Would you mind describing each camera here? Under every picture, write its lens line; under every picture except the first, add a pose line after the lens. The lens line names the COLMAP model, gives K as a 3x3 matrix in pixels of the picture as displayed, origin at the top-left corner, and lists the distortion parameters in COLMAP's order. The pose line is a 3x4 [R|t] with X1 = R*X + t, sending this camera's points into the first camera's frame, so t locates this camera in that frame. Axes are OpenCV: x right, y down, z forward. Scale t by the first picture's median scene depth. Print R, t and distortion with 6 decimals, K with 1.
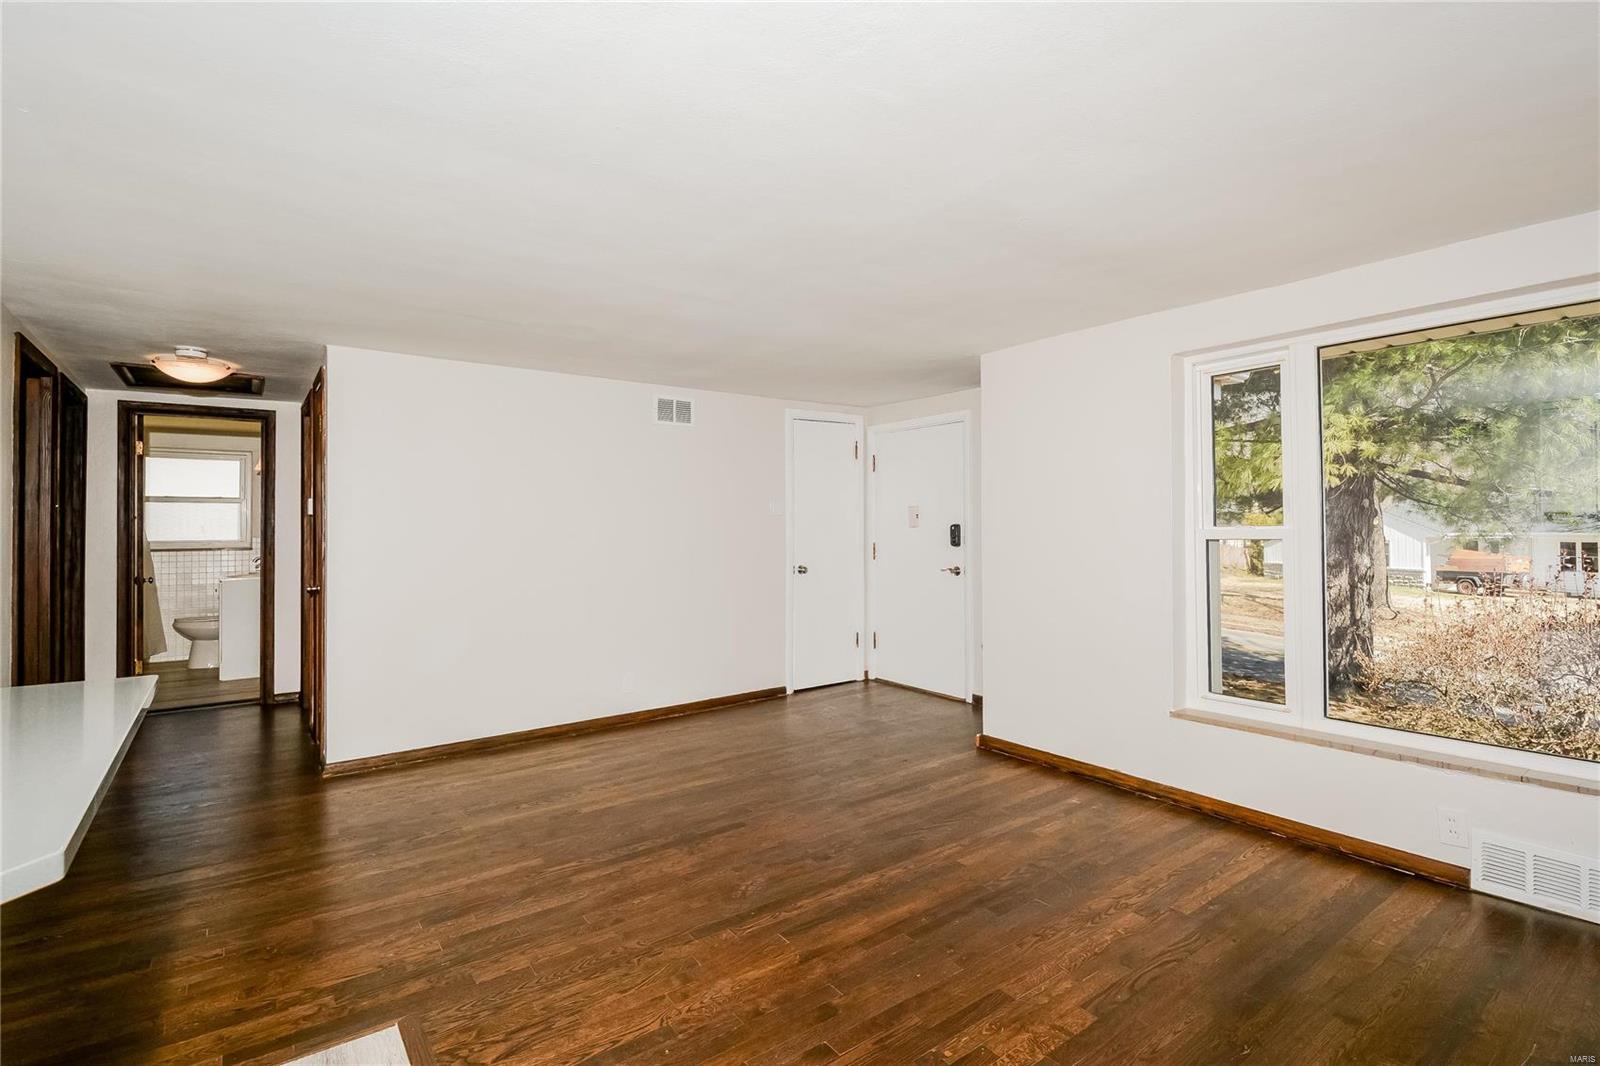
lens RADIAL K [[743.2, 0, 793.6], [0, 743.2, 529.9], [0, 0, 1]] dist [0.017376, -0.000779]
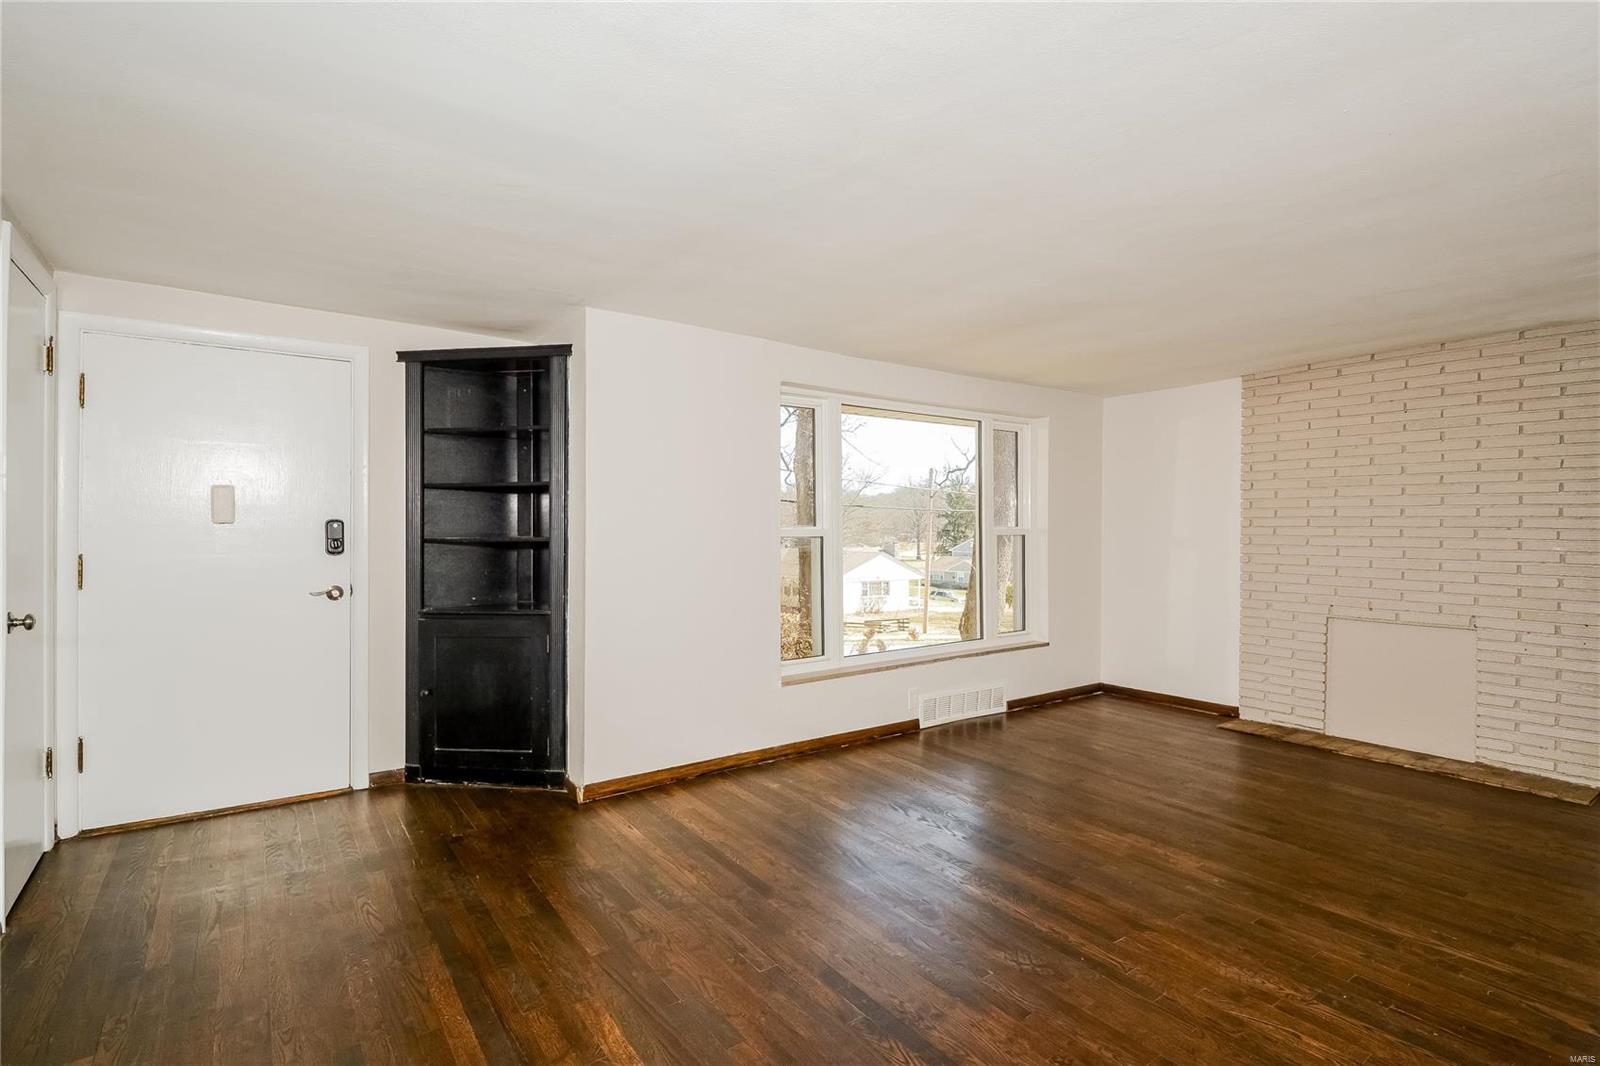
lens RADIAL K [[743.2, 0, 794.7], [0, 743.2, 531.8], [0, 0, 1]] dist [0.017376, -0.000779]
pose [[0.007640, 0.009132, 0.999929, -0.663984], [-0.003759, 0.999951, -0.009104, 0.010828], [-0.999964, -0.003689, 0.007674, 0.932108]]
